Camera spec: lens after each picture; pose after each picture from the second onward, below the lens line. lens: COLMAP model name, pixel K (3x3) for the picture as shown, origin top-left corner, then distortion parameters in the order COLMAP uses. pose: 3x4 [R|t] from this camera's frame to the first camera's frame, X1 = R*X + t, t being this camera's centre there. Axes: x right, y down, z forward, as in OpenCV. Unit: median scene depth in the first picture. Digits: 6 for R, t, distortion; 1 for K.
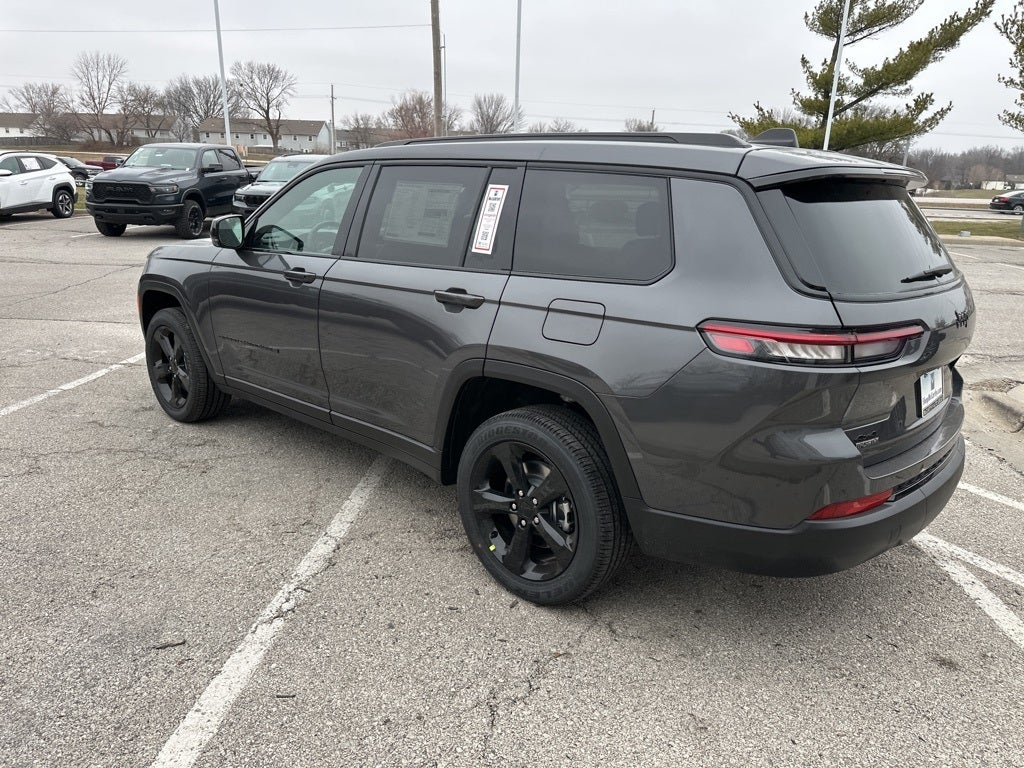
lens RADIAL K [[720.8, 0, 512.4], [0, 720.8, 379.2], [0, 0, 1]] dist [0.037643, -0.041061]
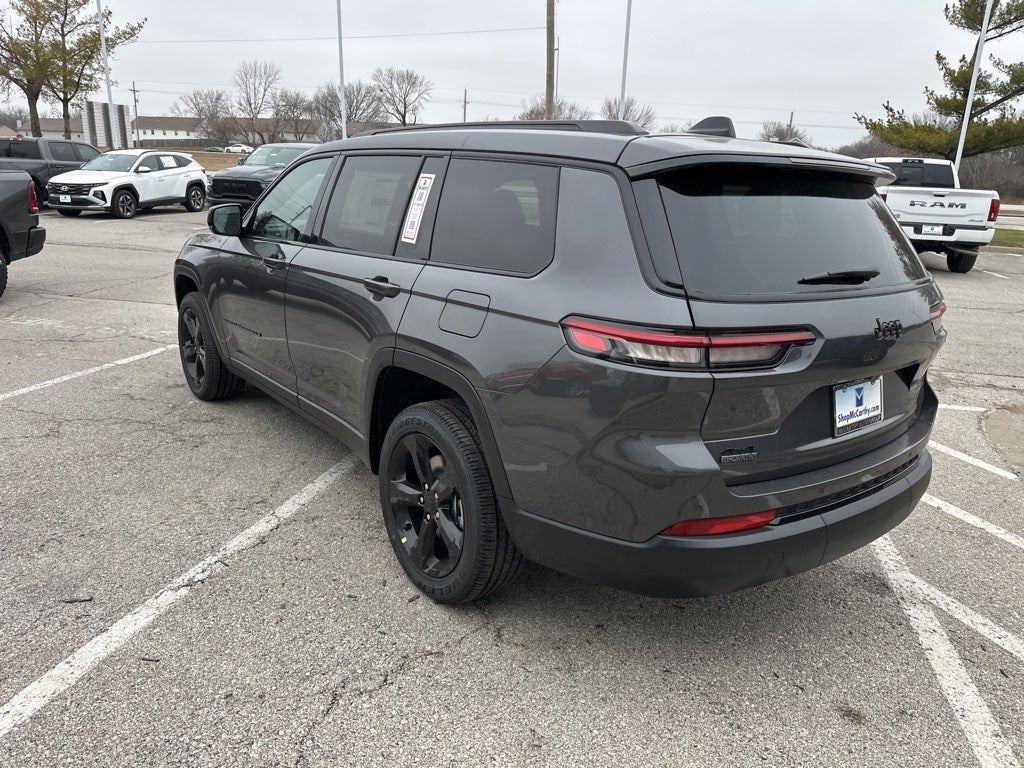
lens RADIAL K [[719.9, 0, 511.0], [0, 719.9, 381.3], [0, 0, 1]] dist [0.032377, -0.034849]
pose [[0.984913, 0.057398, -0.163252, 0.236818], [-0.057578, 0.998334, 0.003629, 0.003443], [0.163189, 0.005826, 0.986578, 0.039994]]
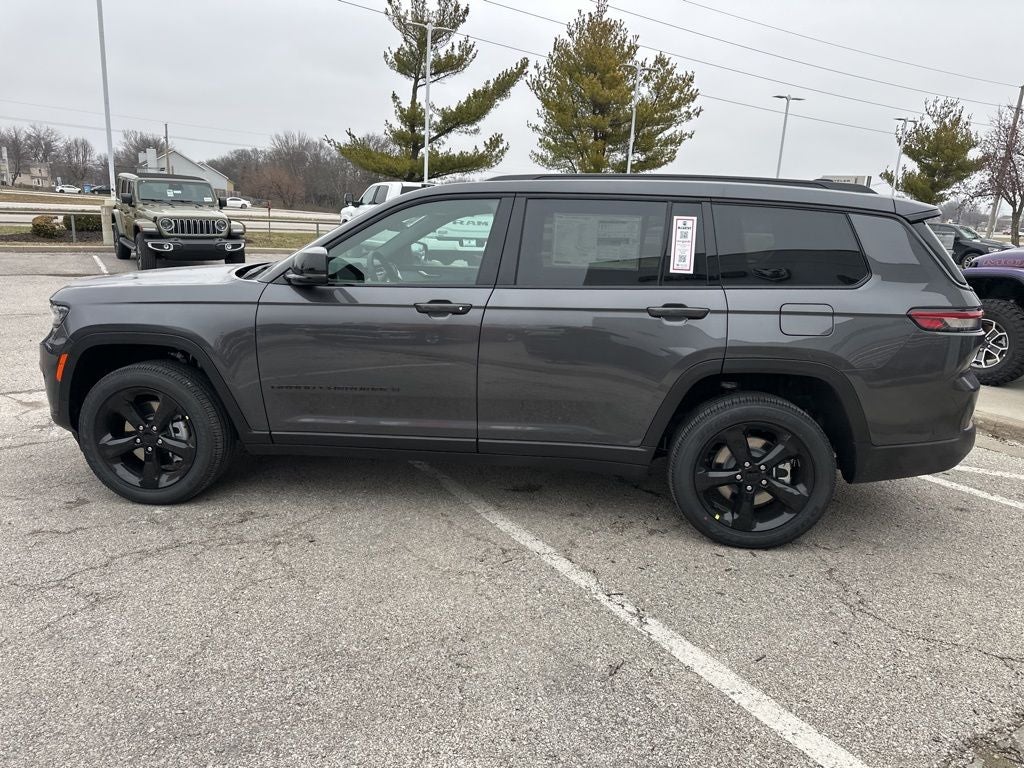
lens RADIAL K [[715.1, 0, 512.1], [0, 715.1, 380.4], [0, 0, 1]] dist [0.055668, -0.068362]
pose [[0.807140, -0.129136, 0.576063, -0.856881], [0.142364, 0.989562, 0.022360, -0.058212], [-0.572938, 0.063963, 0.817099, 0.178319]]
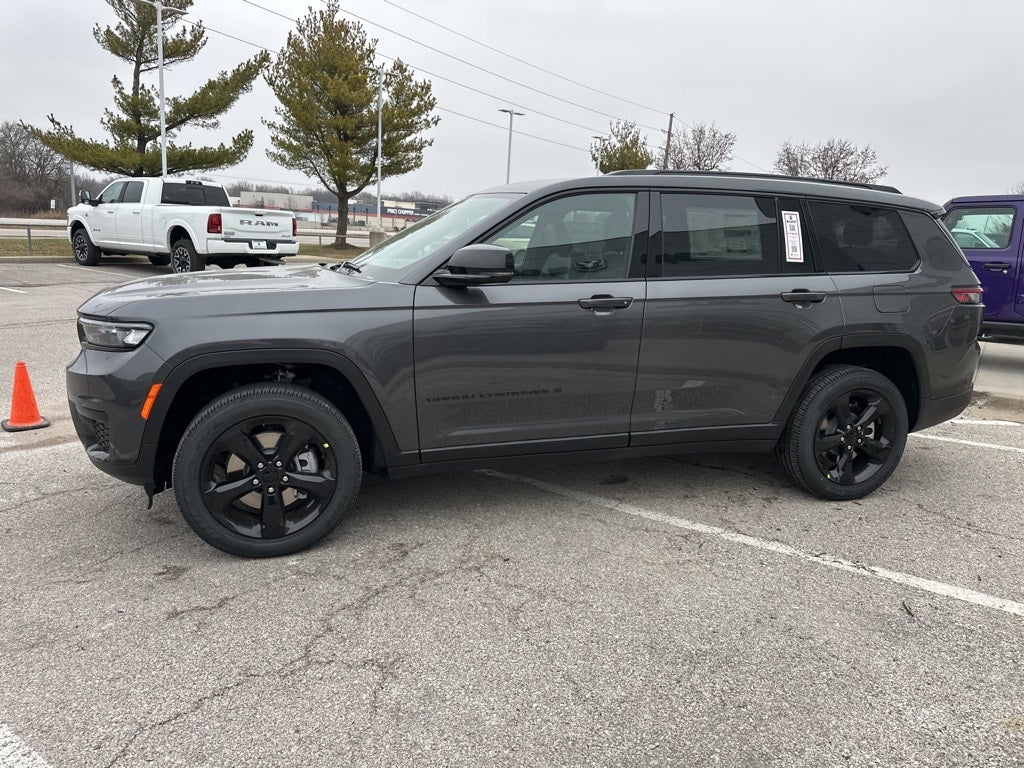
lens RADIAL K [[717.9, 0, 511.1], [0, 717.9, 378.3], [0, 0, 1]] dist [0.041757, -0.045392]
pose [[0.504603, -0.178951, 0.844602, -1.287951], [0.207009, 0.974823, 0.082865, -0.162184], [-0.838167, 0.133026, 0.528943, 0.669812]]
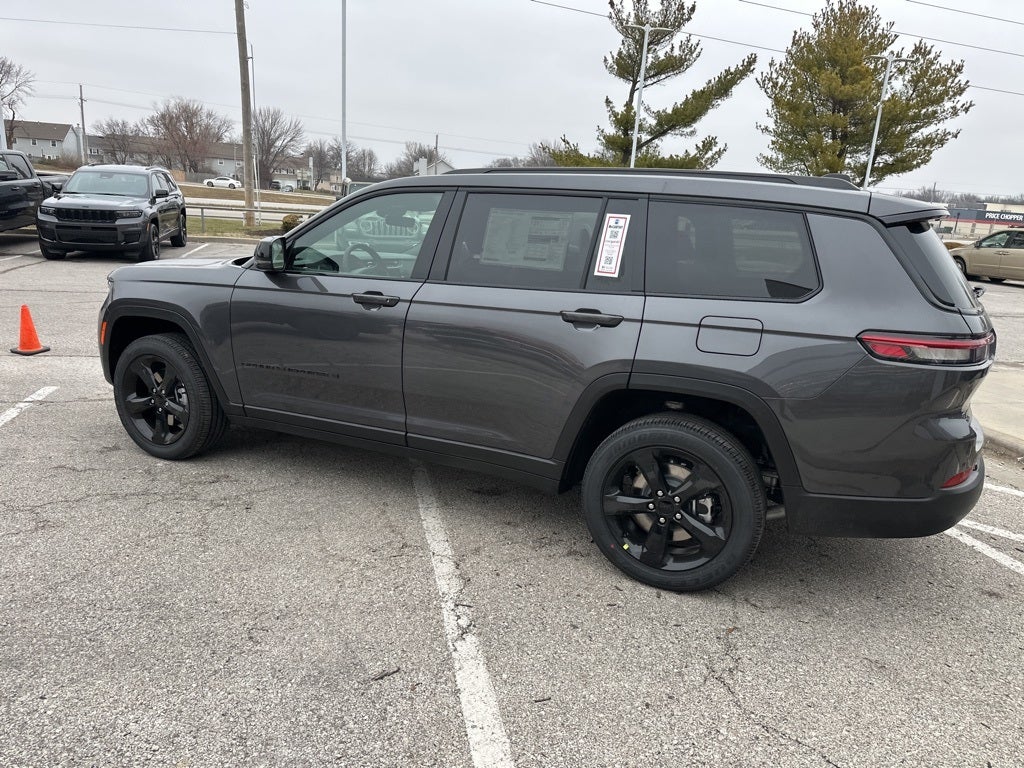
lens RADIAL K [[716.8, 0, 511.9], [0, 716.8, 388.8], [0, 0, 1]] dist [0.045478, -0.048087]
pose [[0.957001, -0.044791, 0.286605, -0.437338], [0.048807, 0.998785, -0.006880, -0.004121], [-0.285949, 0.020572, 0.958024, 0.004922]]
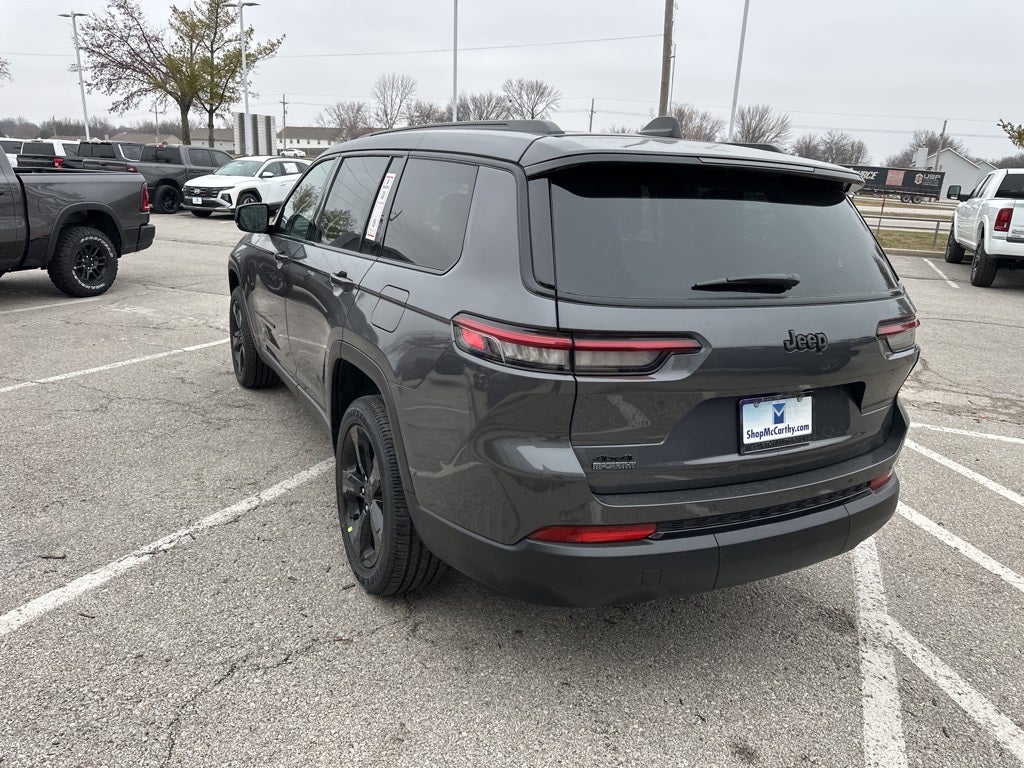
lens RADIAL K [[720.8, 0, 512.4], [0, 720.8, 379.2], [0, 0, 1]] dist [0.037643, -0.041061]
pose [[0.942322, 0.107262, -0.317055, 0.433352], [-0.112378, 0.993663, 0.002164, -0.003466], [0.315278, 0.033590, 0.948405, 0.087109]]
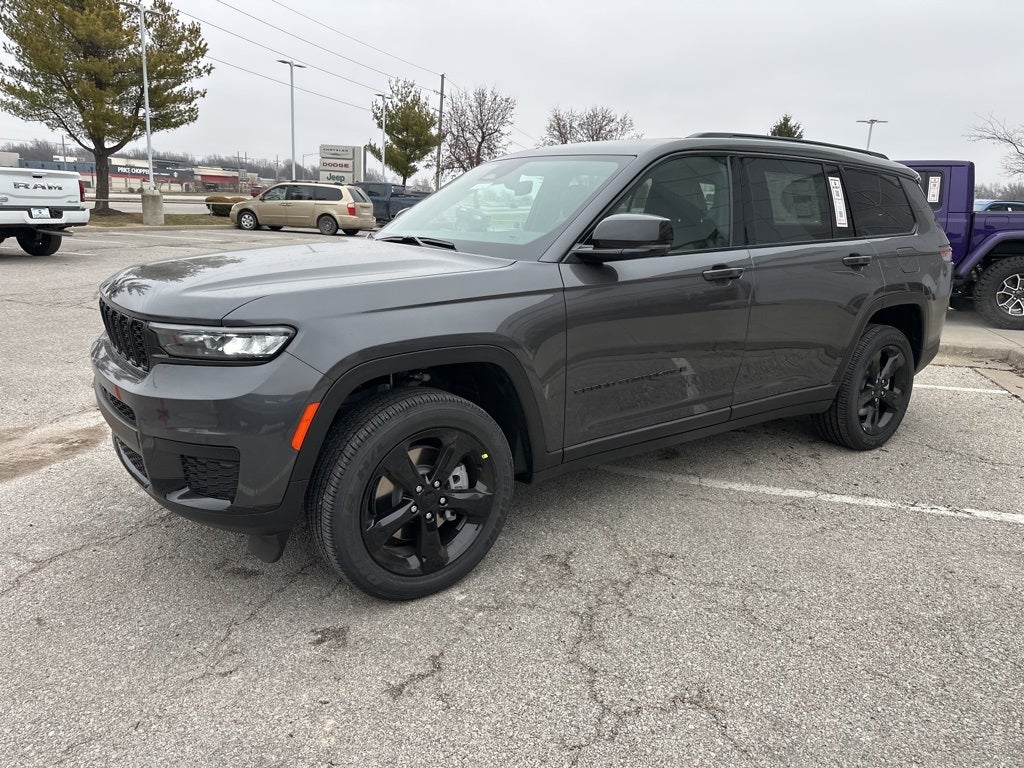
lens RADIAL K [[717.9, 0, 511.1], [0, 717.9, 378.3], [0, 0, 1]] dist [0.041757, -0.045392]
pose [[0.207346, -0.249916, 0.945806, -1.359263], [0.235820, 0.951076, 0.199610, -0.284796], [-0.949419, 0.181651, 0.256136, 1.138781]]
